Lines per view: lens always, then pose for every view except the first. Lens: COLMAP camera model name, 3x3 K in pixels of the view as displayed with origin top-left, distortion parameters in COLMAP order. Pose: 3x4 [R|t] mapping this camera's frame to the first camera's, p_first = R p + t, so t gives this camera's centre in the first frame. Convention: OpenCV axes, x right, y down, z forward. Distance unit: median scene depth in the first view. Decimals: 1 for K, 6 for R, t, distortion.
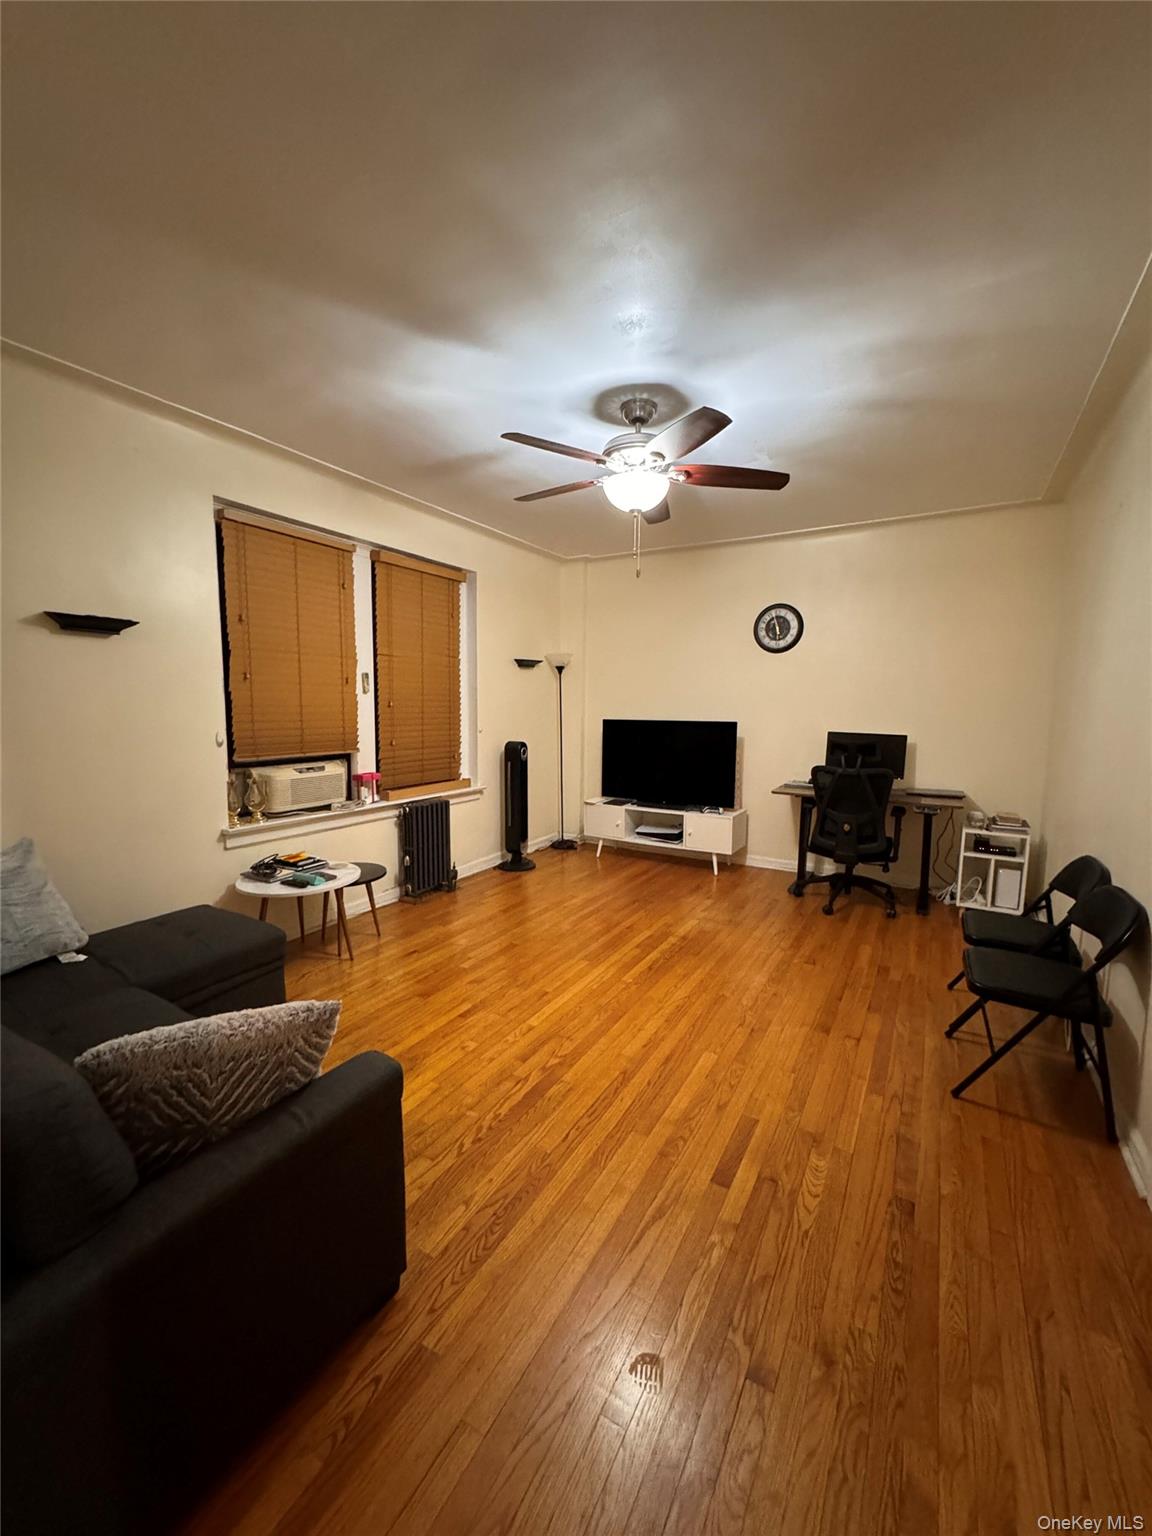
lens RADIAL K [[611.2, 0, 576.4], [0, 611.2, 764.5], [0, 0, 1]] dist [-0.001474, 0.000147]
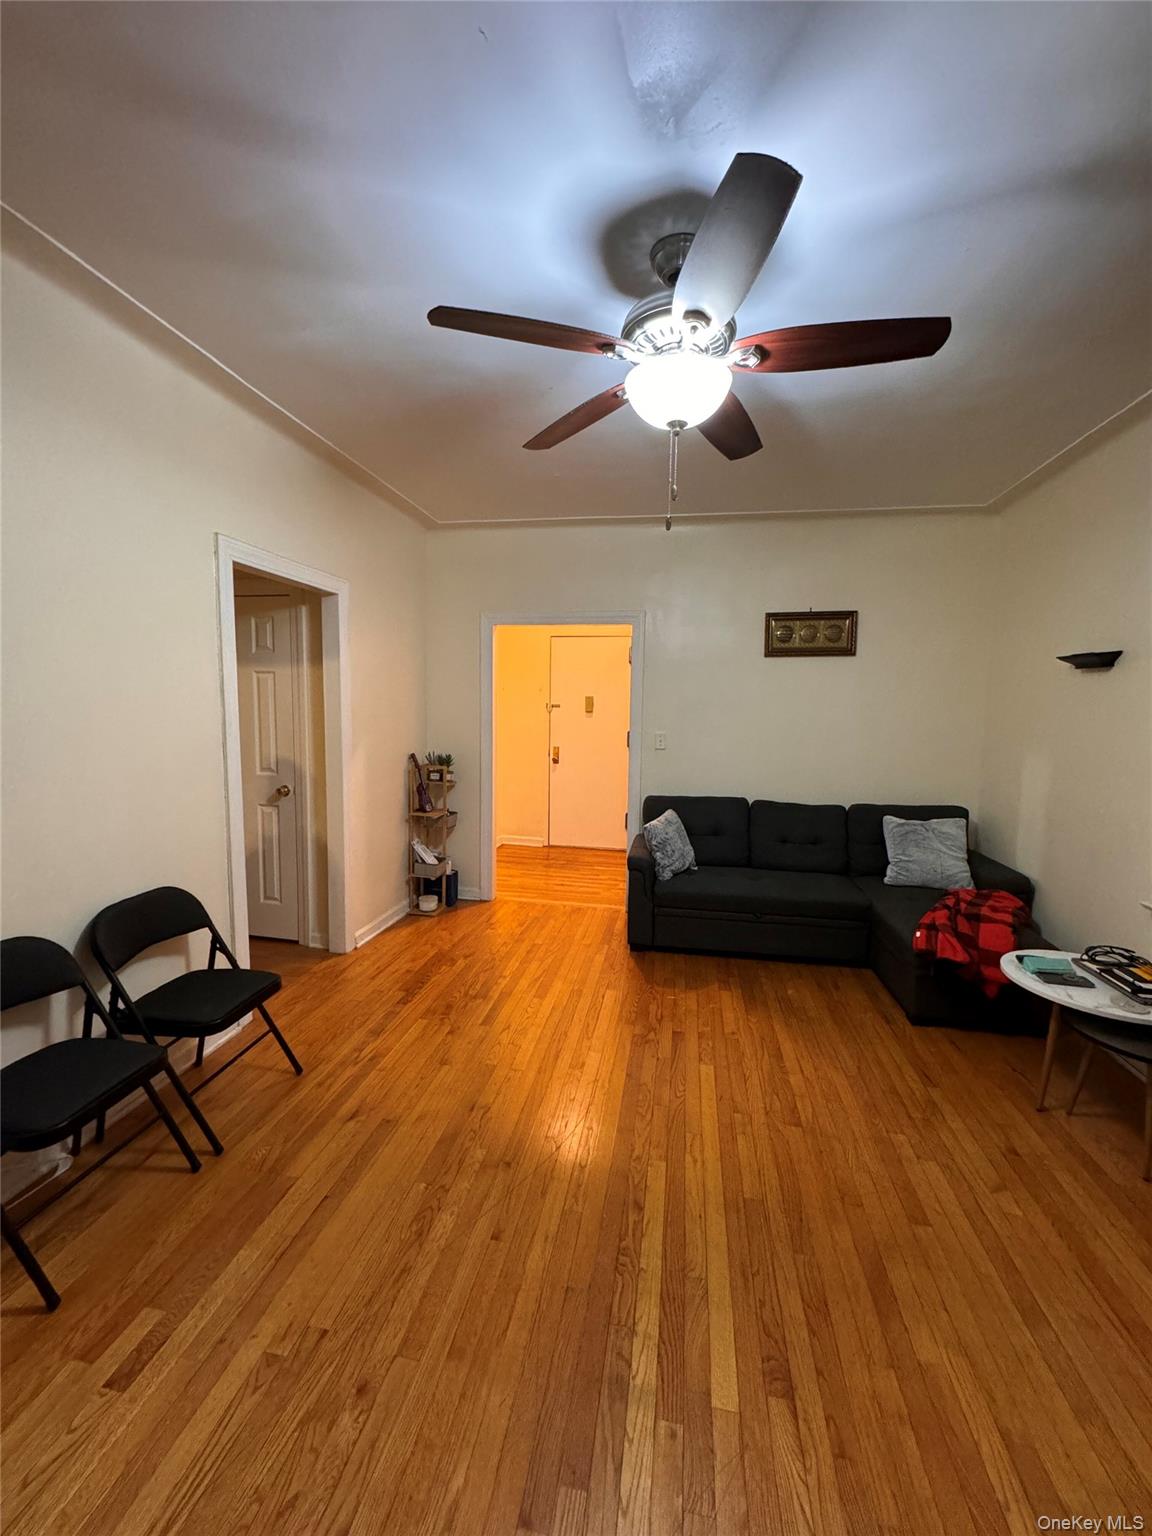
lens RADIAL K [[611.2, 0, 578.9], [0, 611.2, 768.1], [0, 0, 1]] dist [-0.001474, 0.000147]
pose [[-0.933941, 0.009006, -0.357313, 0.355703], [-0.065185, 0.978625, 0.195047, -0.157252], [0.351432, 0.205454, -0.913392, 1.367402]]
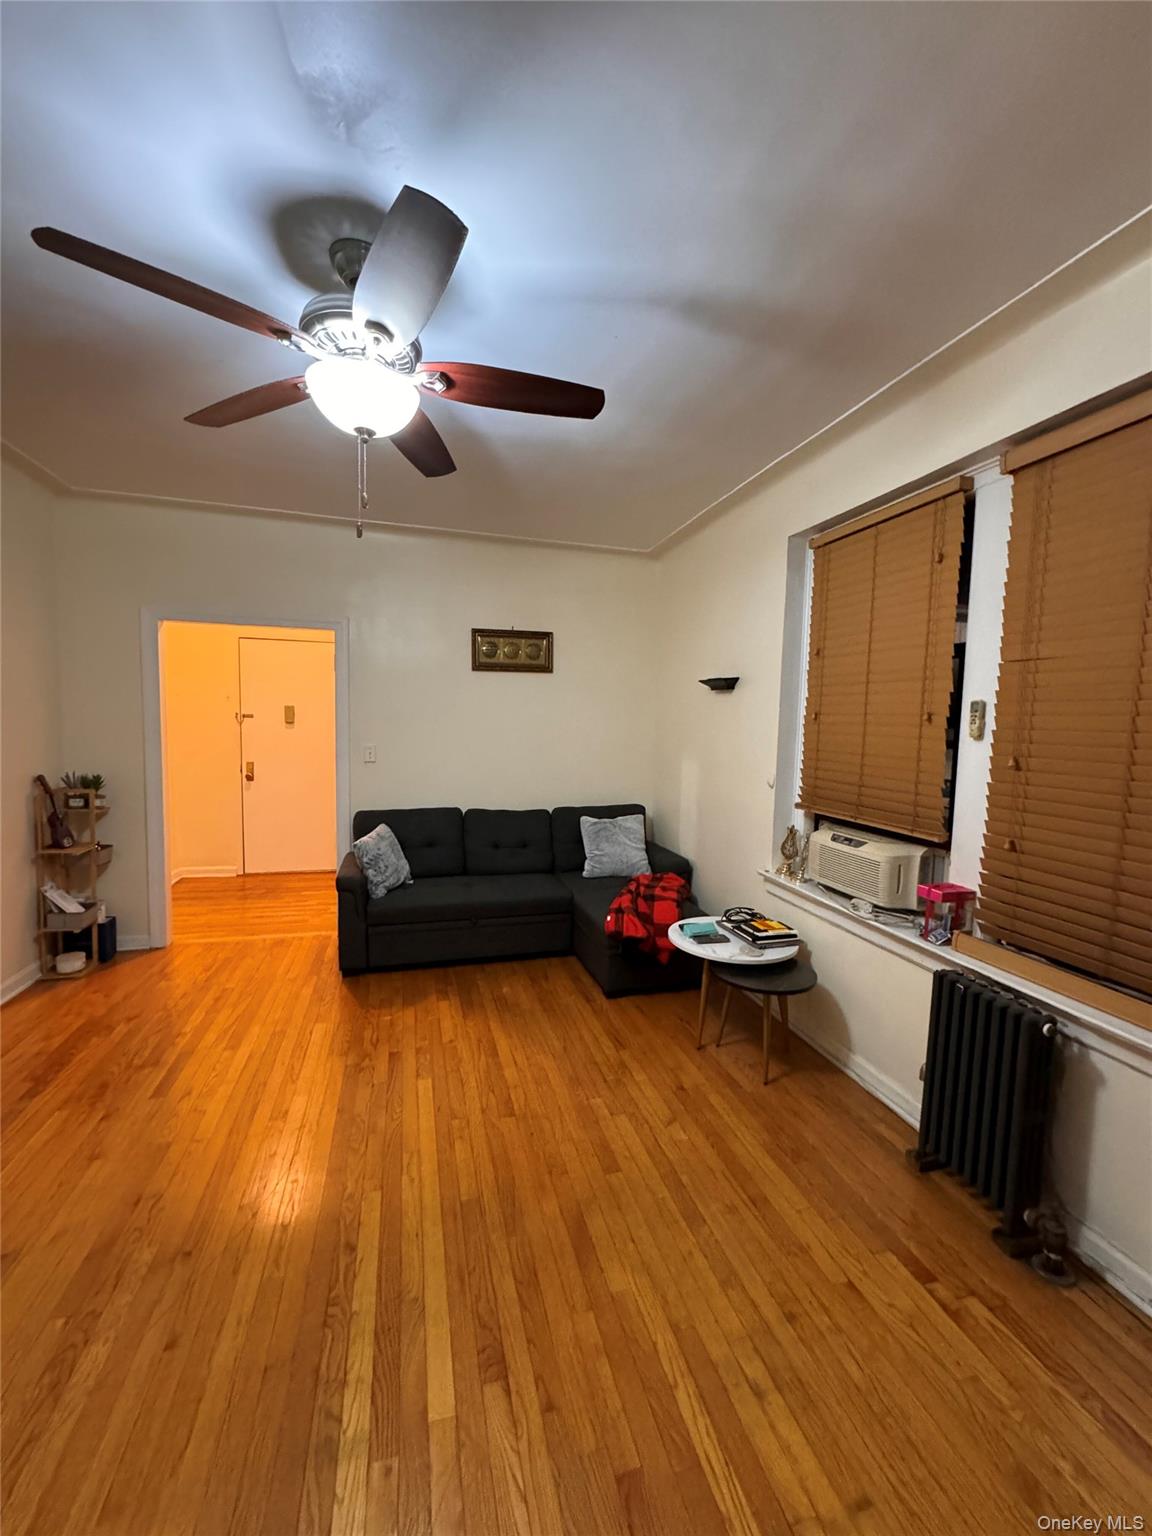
lens RADIAL K [[611.2, 0, 578.6], [0, 611.2, 767.9], [0, 0, 1]] dist [-0.001474, 0.000147]
pose [[-0.686648, 0.026929, -0.726491, 0.345259], [-0.107022, 0.984682, 0.137651, -0.159911], [0.719069, 0.172268, -0.673248, 1.382493]]
